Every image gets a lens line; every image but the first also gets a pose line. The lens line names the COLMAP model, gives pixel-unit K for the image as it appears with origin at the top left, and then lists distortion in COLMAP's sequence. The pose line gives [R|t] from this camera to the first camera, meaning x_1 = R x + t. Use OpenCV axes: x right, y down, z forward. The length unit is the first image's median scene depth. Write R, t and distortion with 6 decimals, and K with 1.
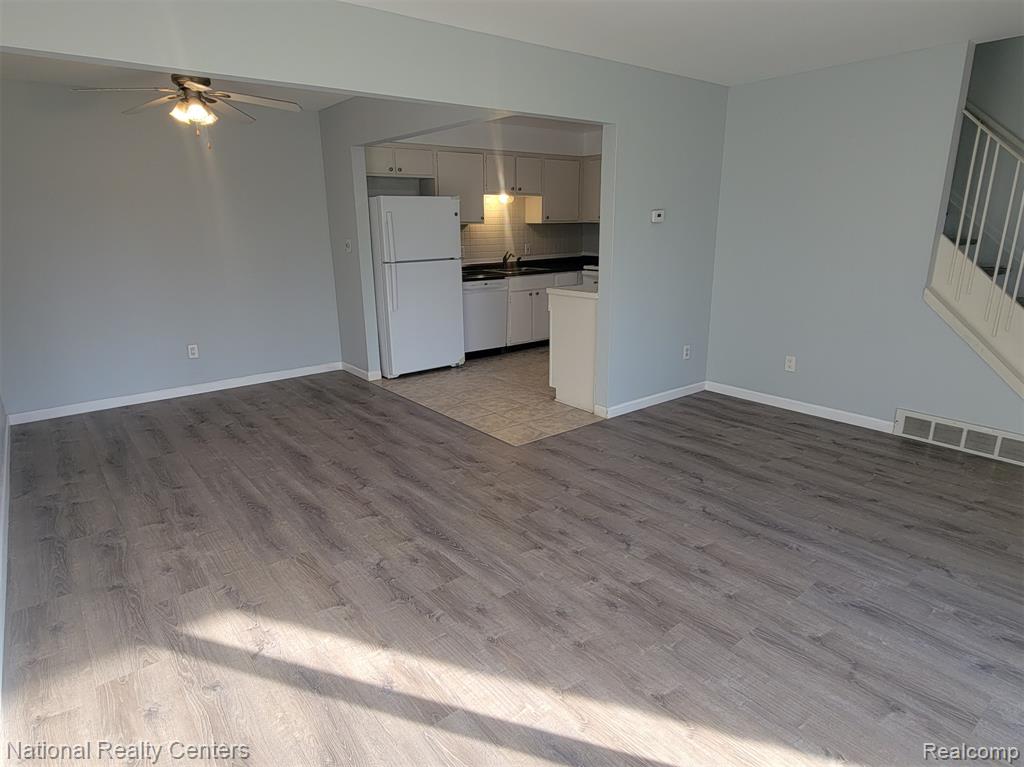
lens RADIAL K [[592.5, 0, 509.7], [0, 592.5, 389.9], [0, 0, 1]] dist [-0.001245, -0.000874]
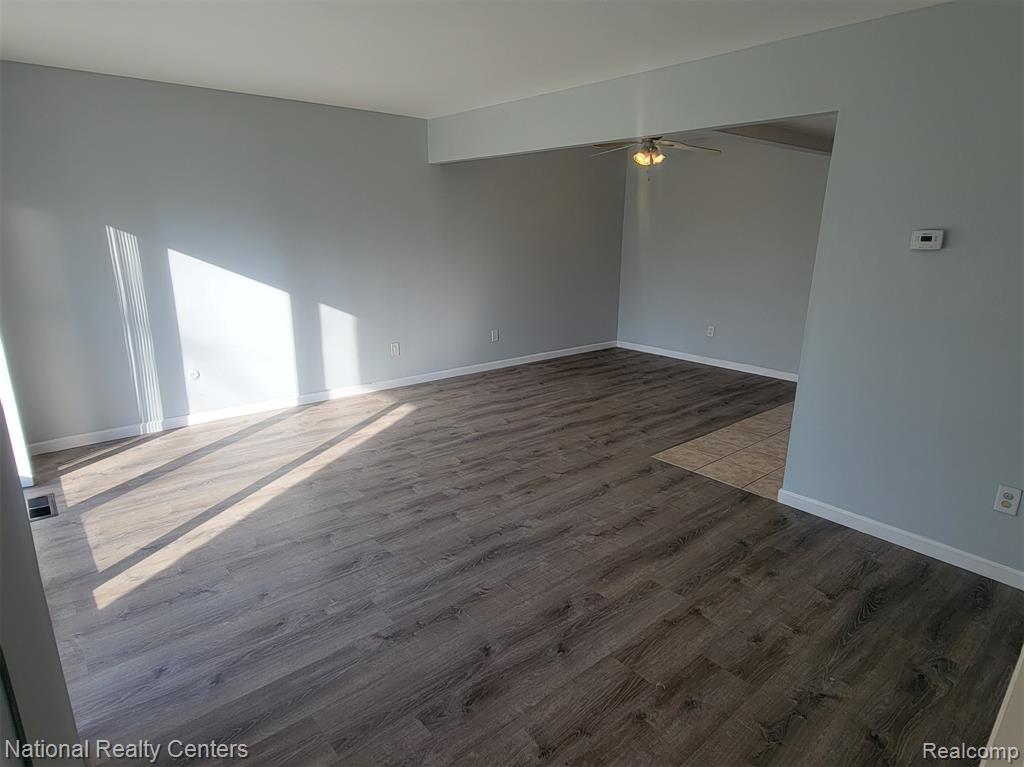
lens RADIAL K [[599.8, 0, 509.2], [0, 599.8, 390.1], [0, 0, 1]] dist [-0.002958, -0.001070]
pose [[0.028508, 0.276751, -0.960519, 0.844614], [-0.283348, 0.923733, 0.257743, -0.181957], [0.958593, 0.264813, 0.104750, 0.550239]]
